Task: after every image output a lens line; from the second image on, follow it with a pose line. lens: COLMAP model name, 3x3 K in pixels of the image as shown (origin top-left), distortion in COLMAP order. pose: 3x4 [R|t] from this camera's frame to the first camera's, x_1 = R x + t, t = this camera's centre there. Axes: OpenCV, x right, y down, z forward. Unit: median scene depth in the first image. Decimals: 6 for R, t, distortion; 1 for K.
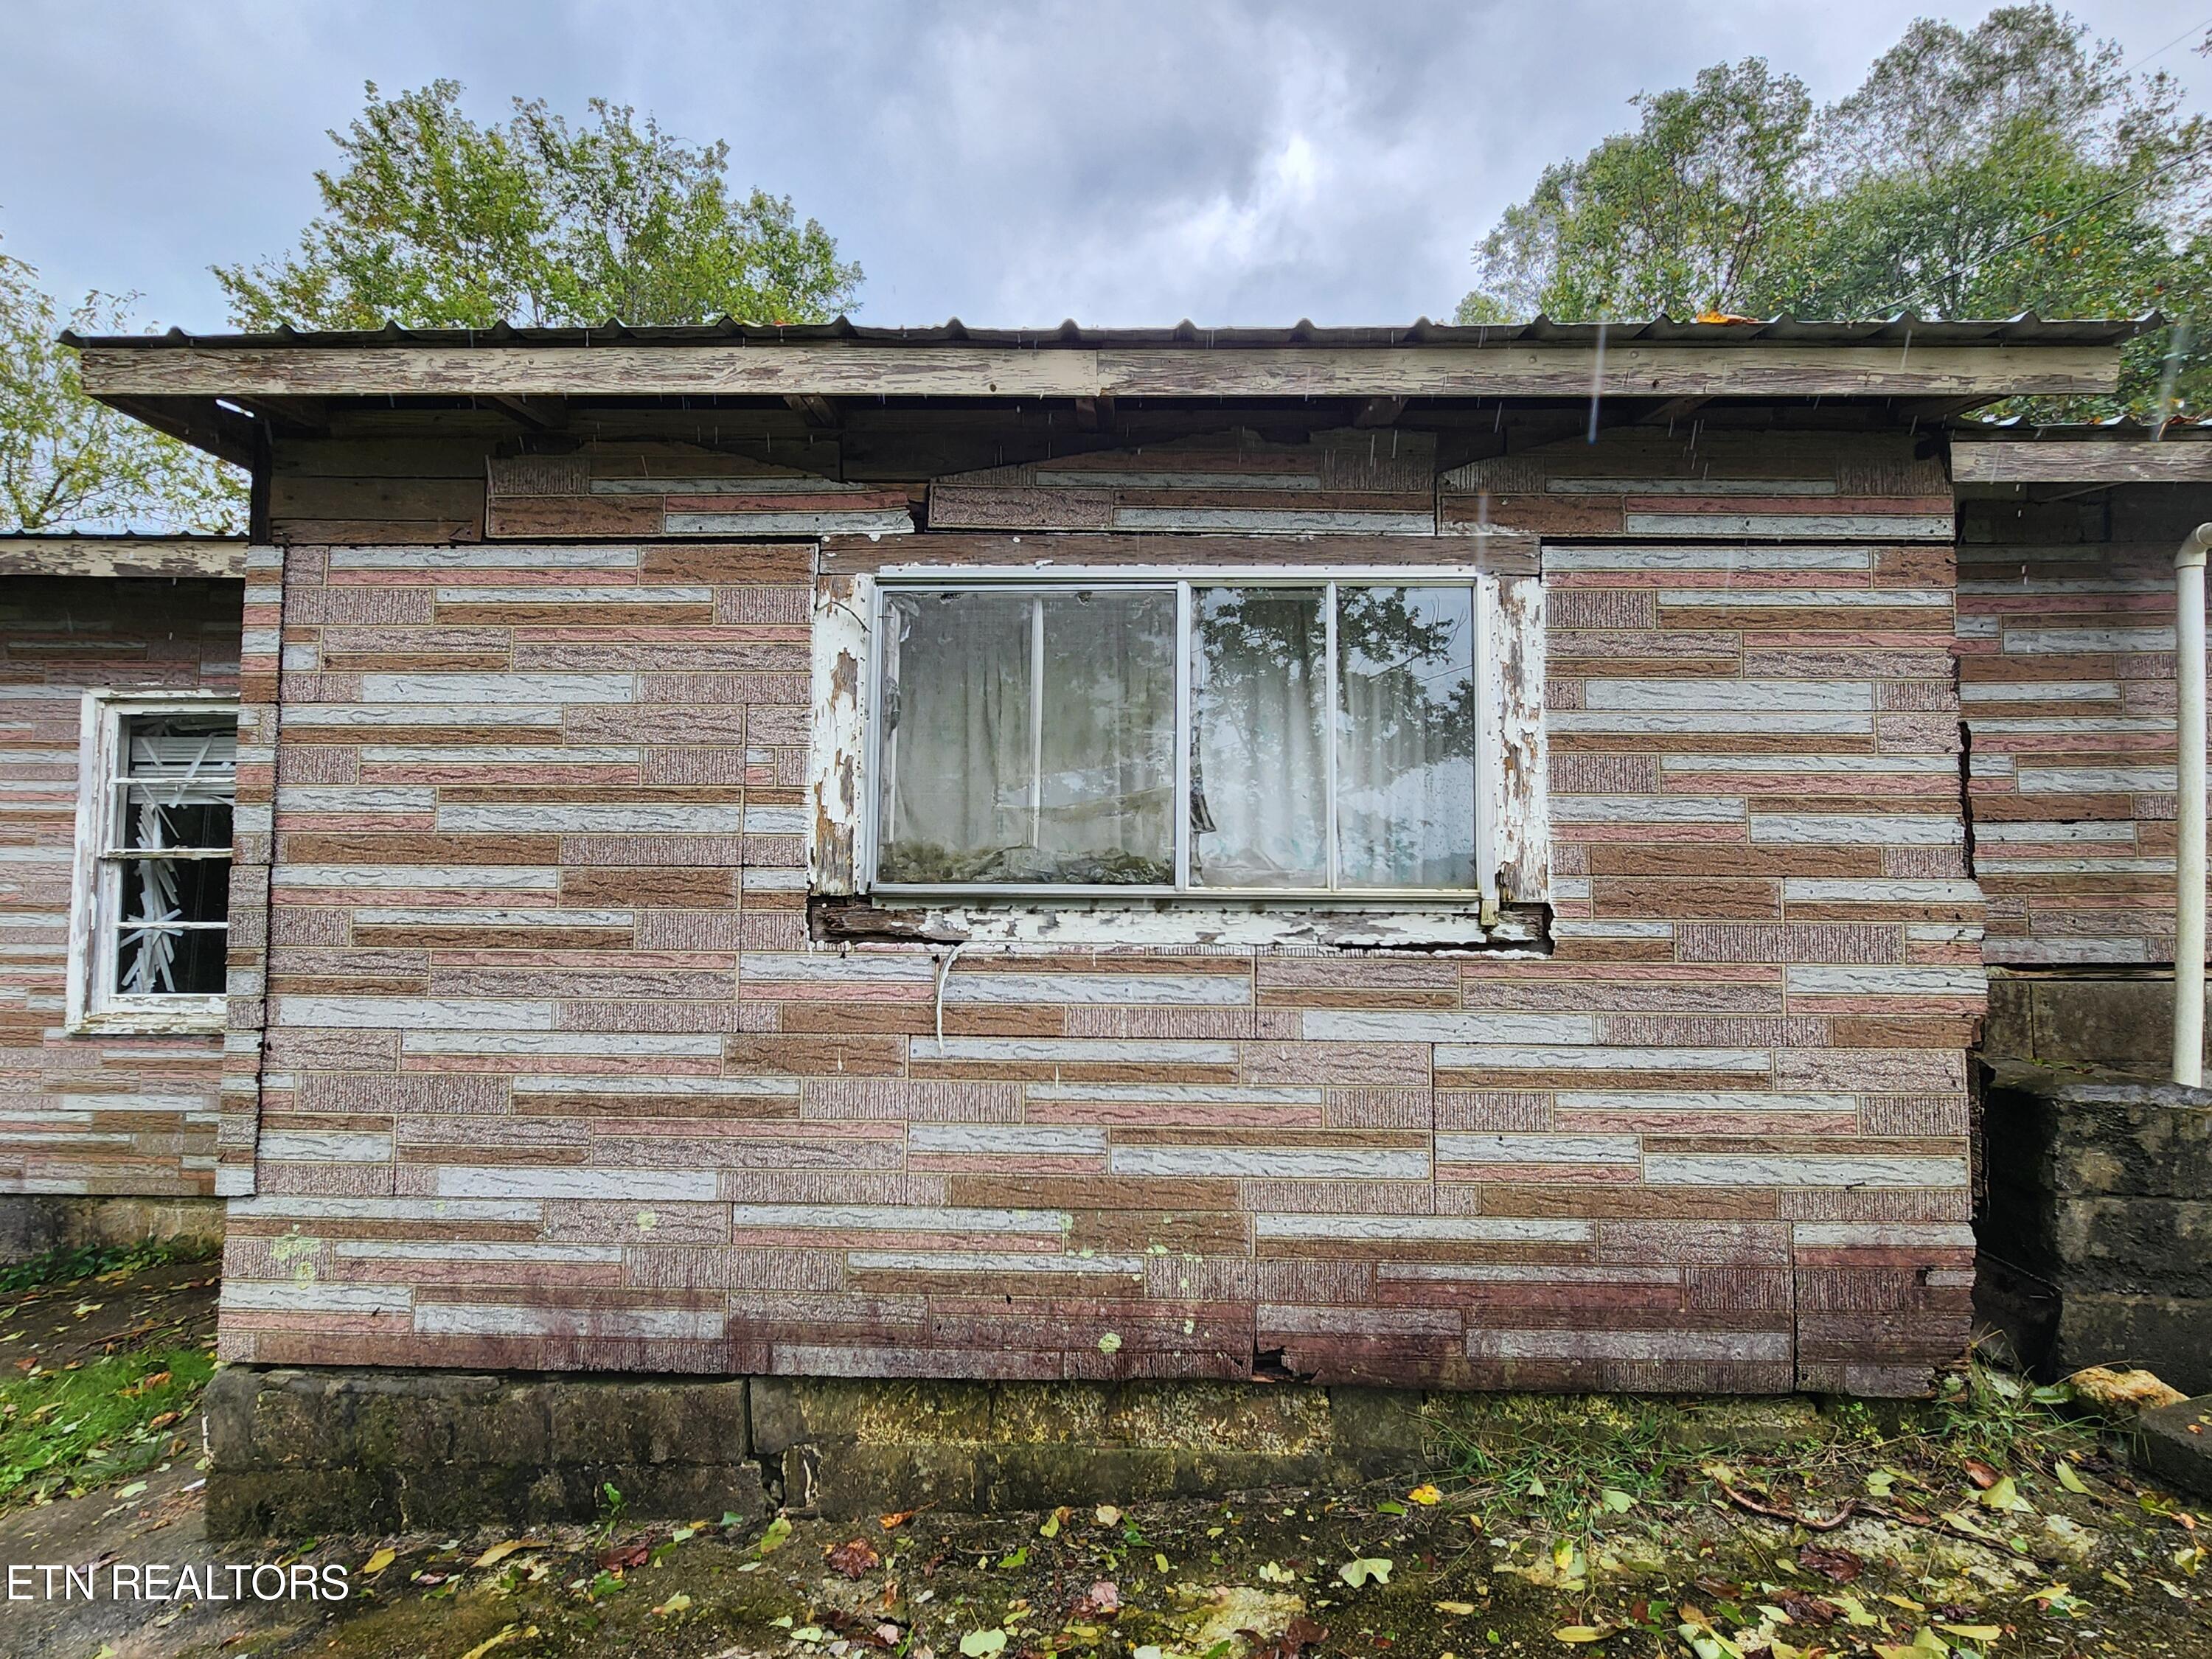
lens RADIAL K [[1142.4, 0, 1112.7], [0, 1142.4, 883.7], [0, 0, 1]] dist [-0.001742, 0.001794]
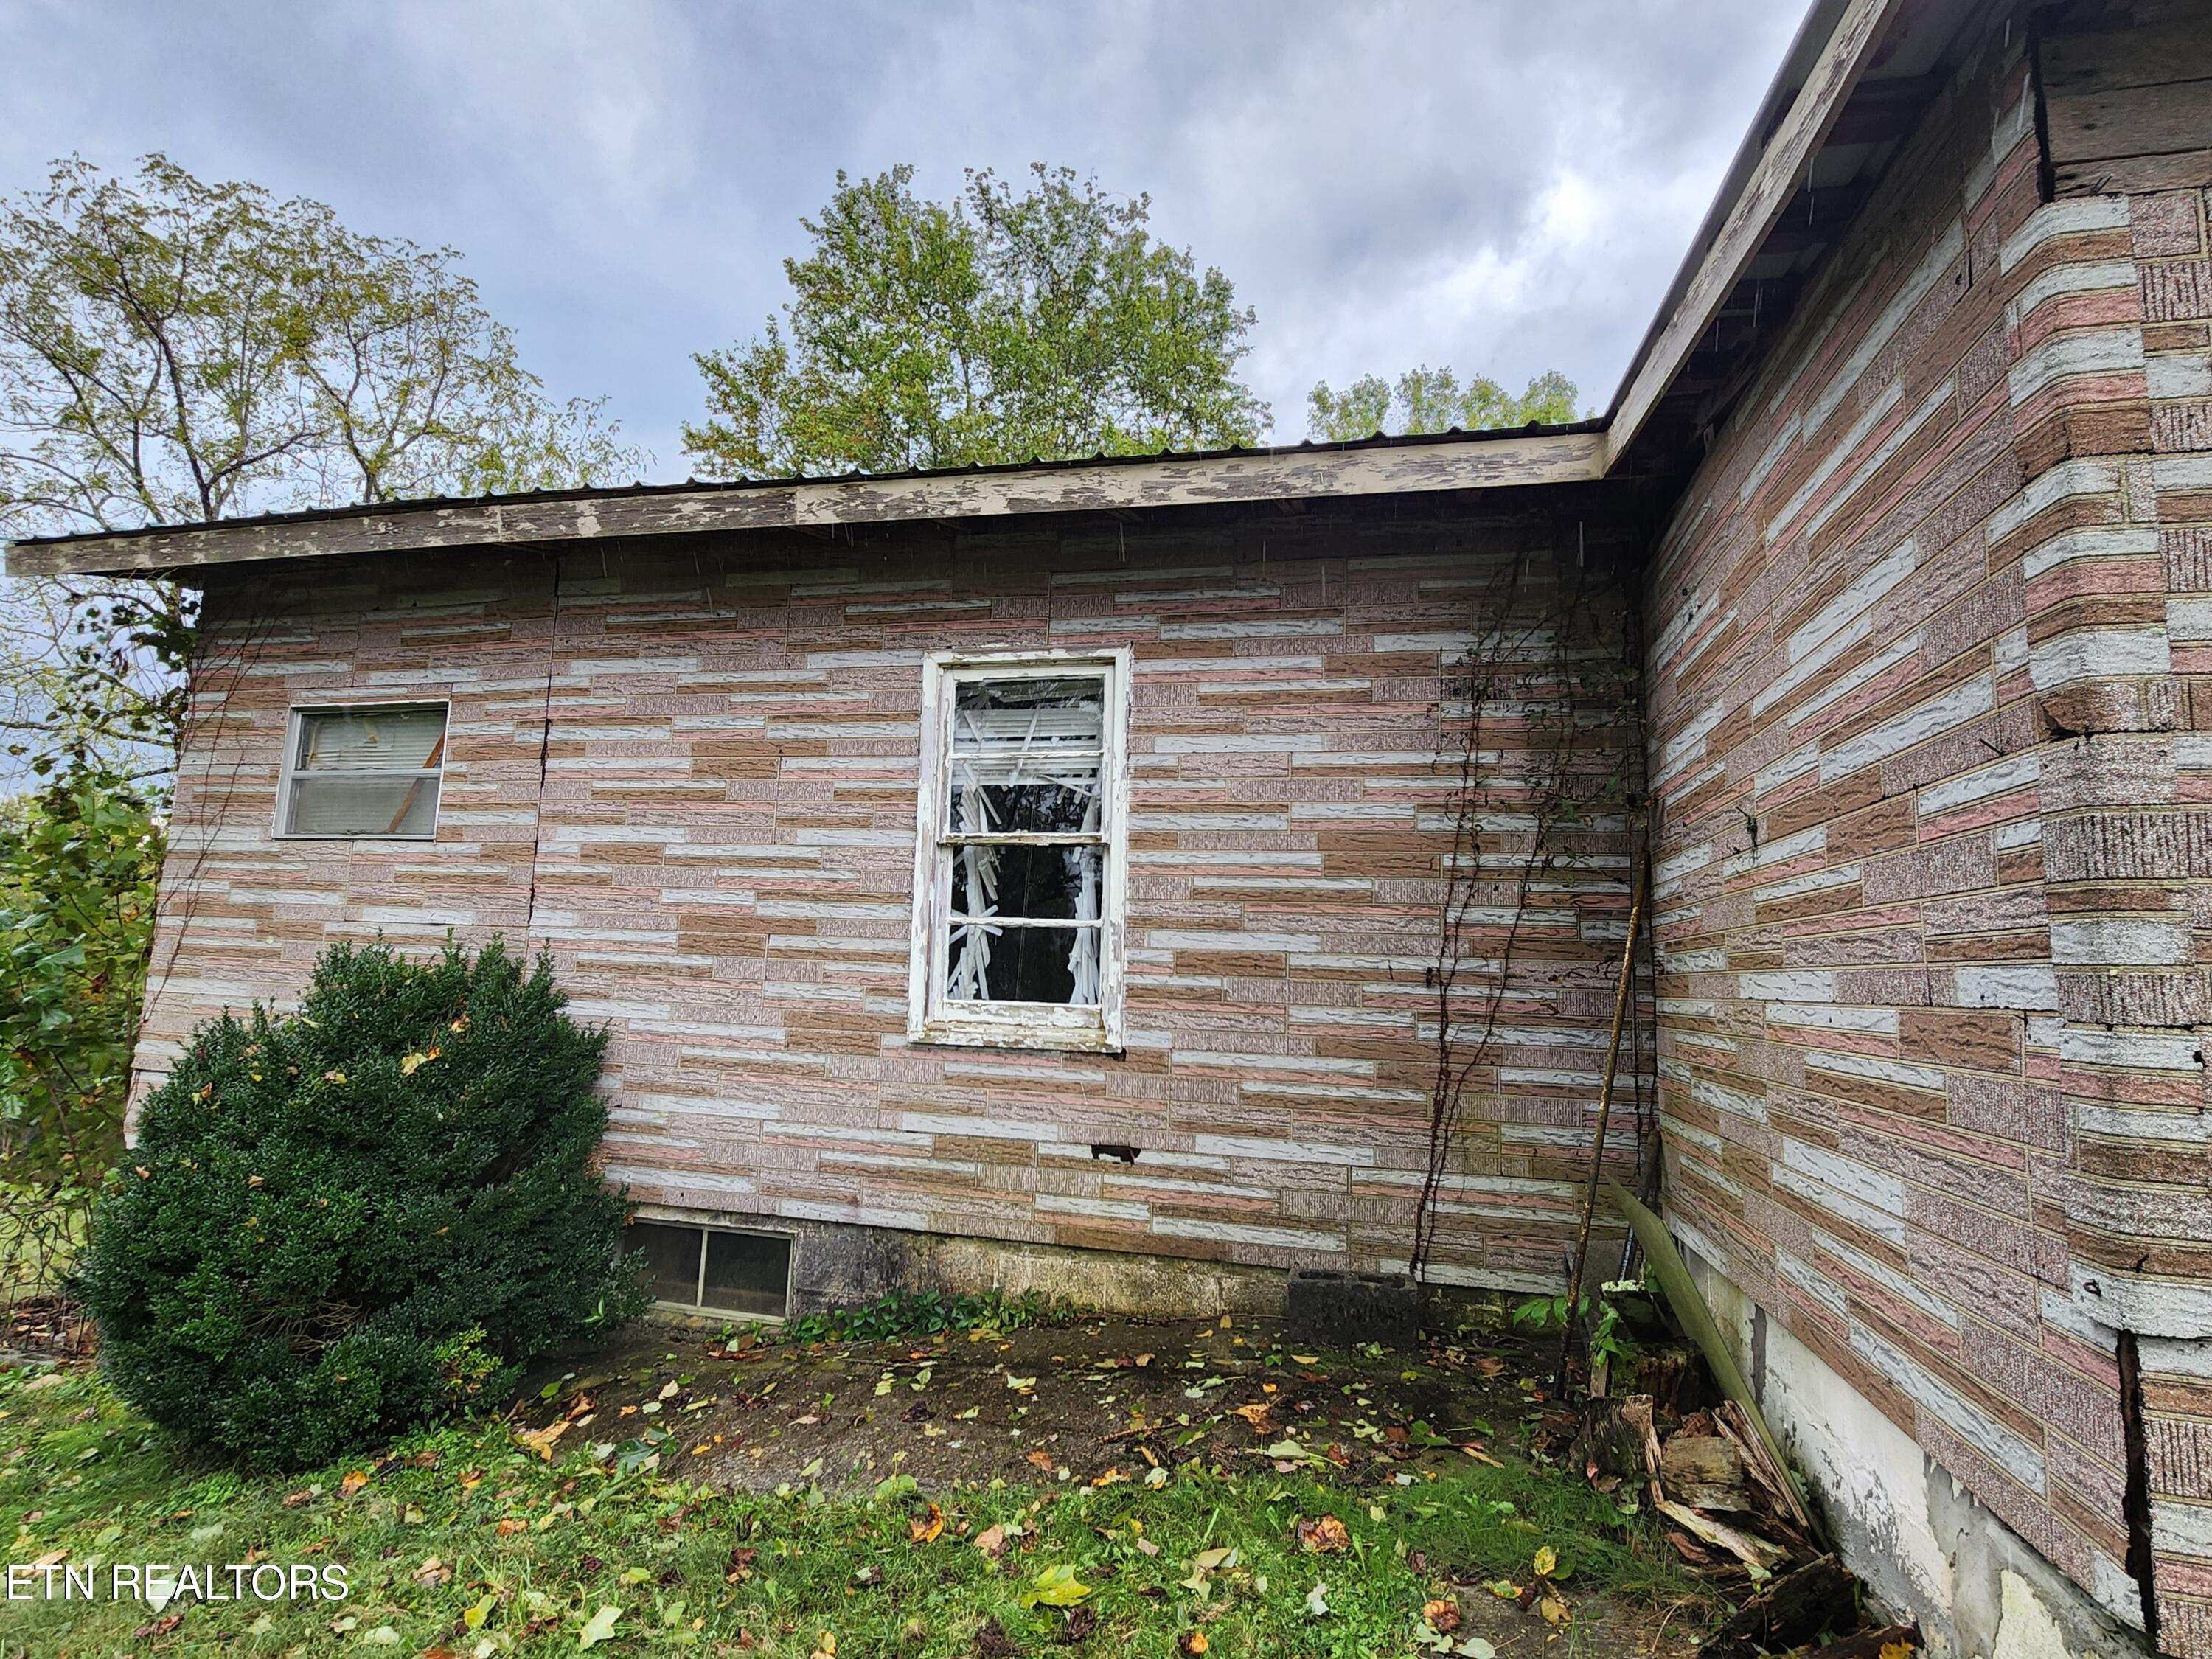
lens RADIAL K [[1142.4, 0, 1112.7], [0, 1142.4, 883.7], [0, 0, 1]] dist [-0.001742, 0.001794]
pose [[0.975403, 0.015020, -0.219917, -0.574441], [-0.026826, 0.998349, -0.050796, 0.051001], [0.218791, 0.055446, 0.974195, 0.179450]]
